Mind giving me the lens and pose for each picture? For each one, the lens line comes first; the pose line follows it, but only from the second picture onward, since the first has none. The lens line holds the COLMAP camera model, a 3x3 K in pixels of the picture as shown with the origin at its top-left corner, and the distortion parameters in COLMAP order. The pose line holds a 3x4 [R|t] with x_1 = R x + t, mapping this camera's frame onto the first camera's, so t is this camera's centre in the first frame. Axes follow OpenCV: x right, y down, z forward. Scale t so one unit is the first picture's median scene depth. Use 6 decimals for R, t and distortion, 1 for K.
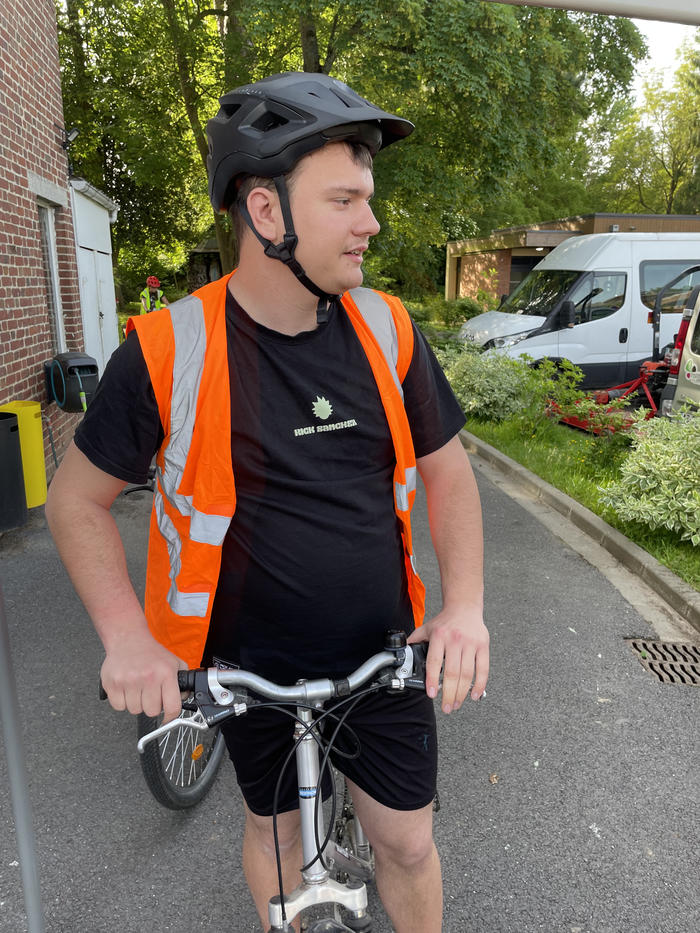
lens RADIAL K [[708.9, 0, 341.7], [0, 708.9, 459.0], [0, 0, 1]] dist [0.082903, -0.114989]
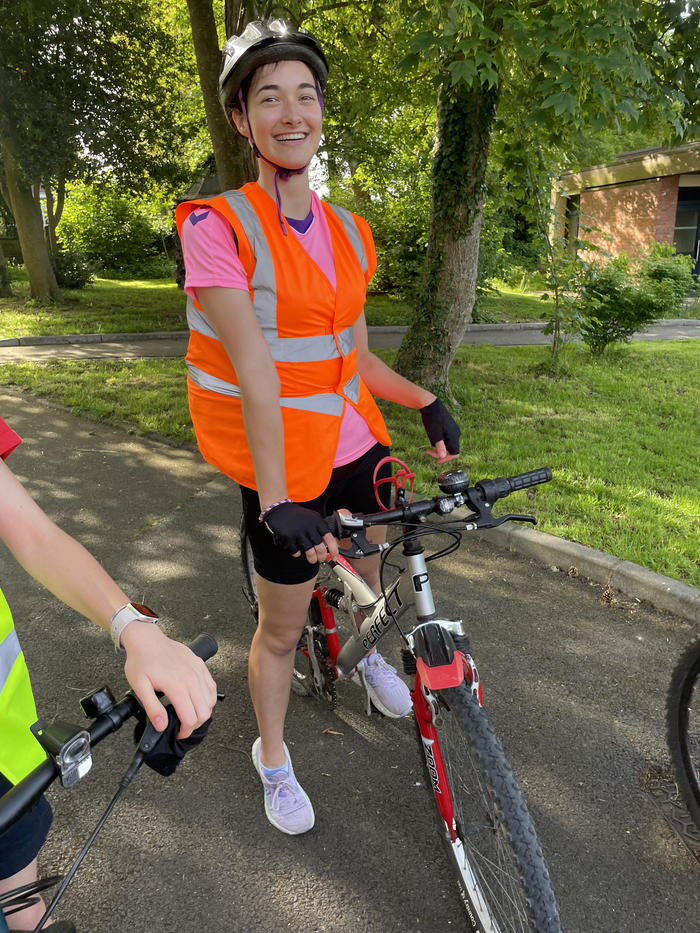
lens RADIAL K [[708.9, 0, 343.1], [0, 708.9, 475.2], [0, 0, 1]] dist [0.082903, -0.114989]
pose [[0.999279, -0.029922, -0.023374, -0.143410], [0.031472, 0.997119, 0.069014, -0.213479], [0.021242, -0.069700, 0.997342, 0.885682]]
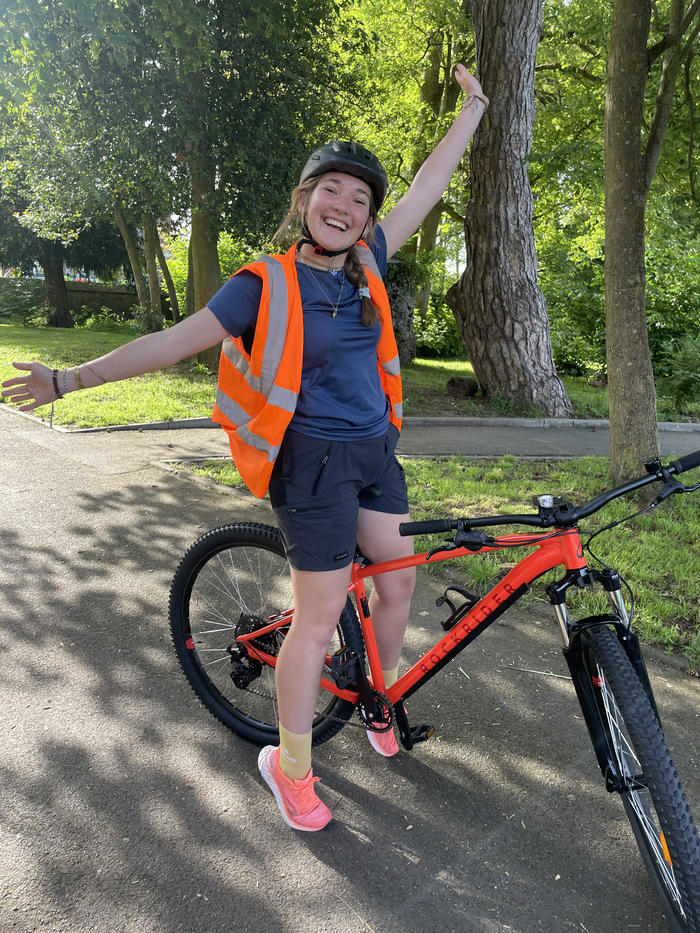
lens RADIAL K [[708.9, 0, 351.4], [0, 708.9, 463.5], [0, 0, 1]] dist [0.082903, -0.114989]
pose [[0.997403, 0.030927, -0.065044, -0.388270], [-0.033291, 0.998812, -0.035586, -0.268873], [0.063866, 0.037659, 0.997248, 1.093065]]
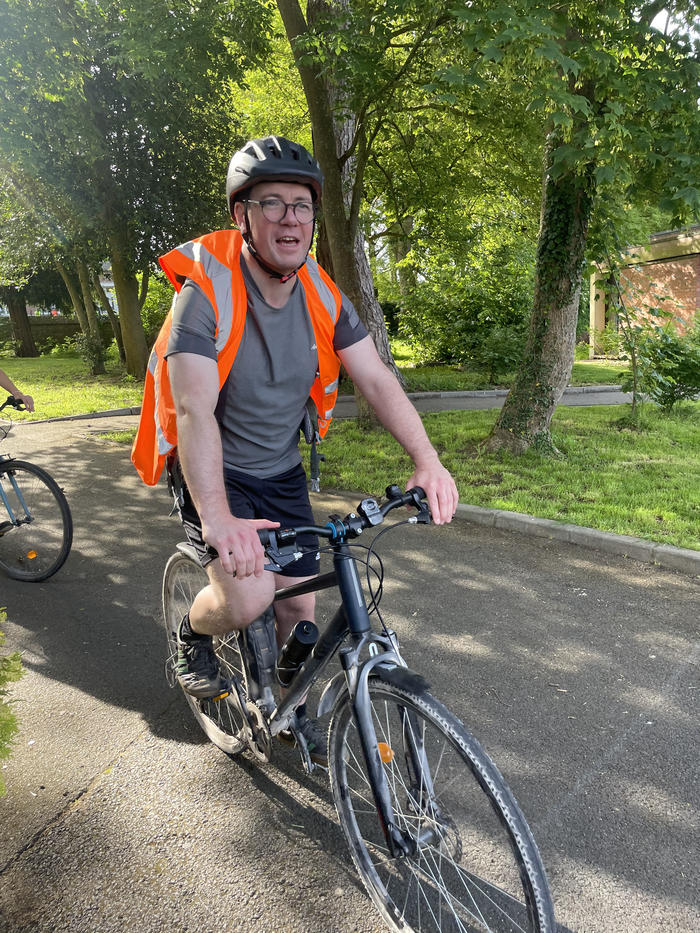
lens RADIAL K [[708.9, 0, 360.4], [0, 708.9, 458.2], [0, 0, 1]] dist [0.082903, -0.114989]
pose [[0.997914, -0.049920, -0.040940, -0.213188], [0.047519, 0.997204, -0.057676, -0.194789], [0.043704, 0.055610, 0.997496, 0.824431]]
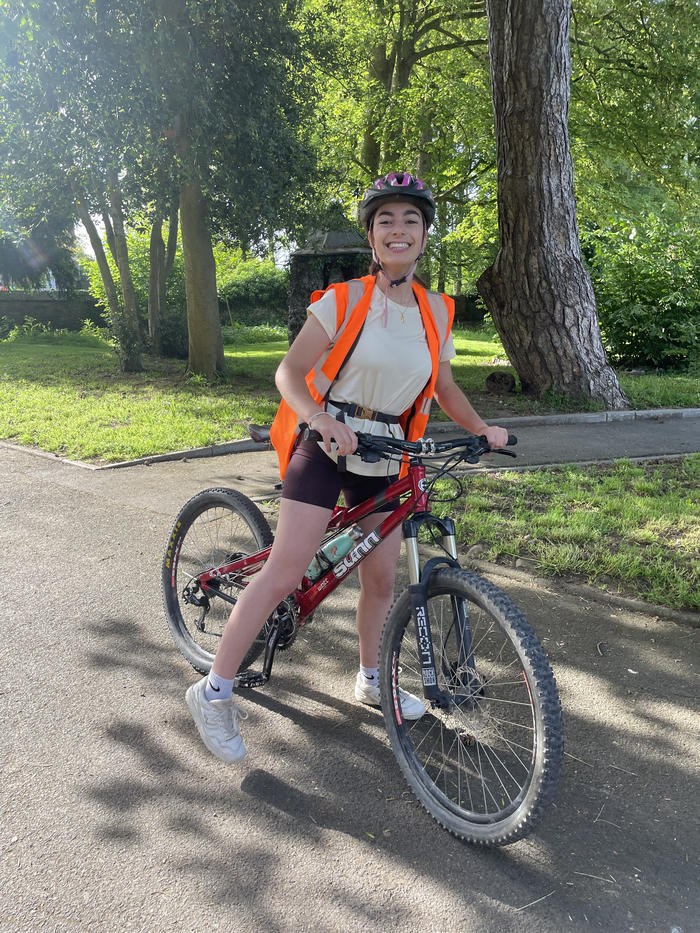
lens RADIAL K [[708.9, 0, 344.4], [0, 708.9, 479.7], [0, 0, 1]] dist [0.082903, -0.114989]
pose [[0.998276, -0.041962, 0.041035, -0.527836], [0.042413, 0.999048, -0.010180, -0.290829], [-0.040568, 0.011903, 0.999106, 1.191558]]
